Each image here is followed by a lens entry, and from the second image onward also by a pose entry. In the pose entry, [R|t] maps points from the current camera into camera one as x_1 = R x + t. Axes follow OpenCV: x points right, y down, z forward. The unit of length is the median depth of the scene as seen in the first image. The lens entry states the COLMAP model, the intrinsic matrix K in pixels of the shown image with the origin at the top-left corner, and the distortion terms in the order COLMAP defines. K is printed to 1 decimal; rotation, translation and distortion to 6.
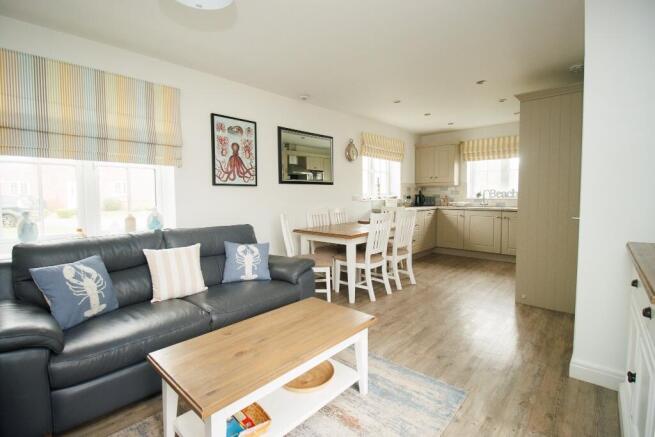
lens RADIAL K [[305.7, 0, 330.6], [0, 305.7, 212.1], [0, 0, 1]] dist [-0.014402, -0.001127]
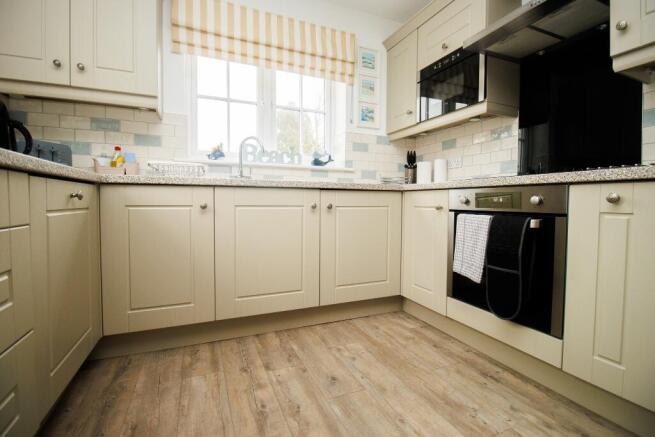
lens RADIAL K [[305.7, 0, 330.6], [0, 305.7, 212.1], [0, 0, 1]] dist [-0.014402, -0.001127]
pose [[0.410034, -0.020081, 0.911849, 0.201096], [0.041178, 0.999146, 0.003487, 0.020039], [-0.911140, 0.036118, 0.410510, 0.724921]]
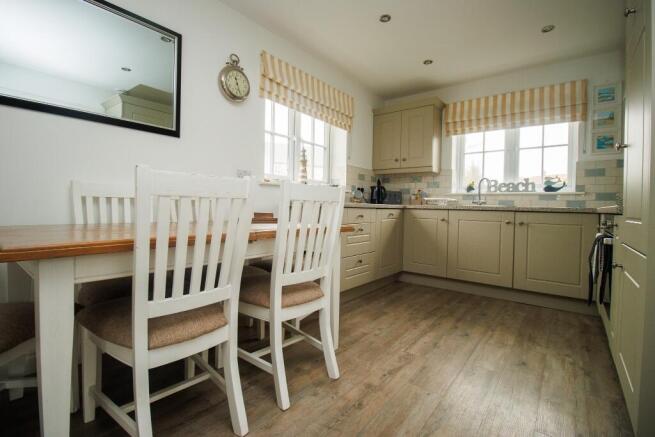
lens RADIAL K [[305.7, 0, 330.6], [0, 305.7, 212.1], [0, 0, 1]] dist [-0.014402, -0.001127]
pose [[0.996675, 0.031034, 0.075344, 0.156452], [-0.027800, 0.998662, -0.043598, 0.027582], [-0.076596, 0.041359, 0.996204, 0.403241]]
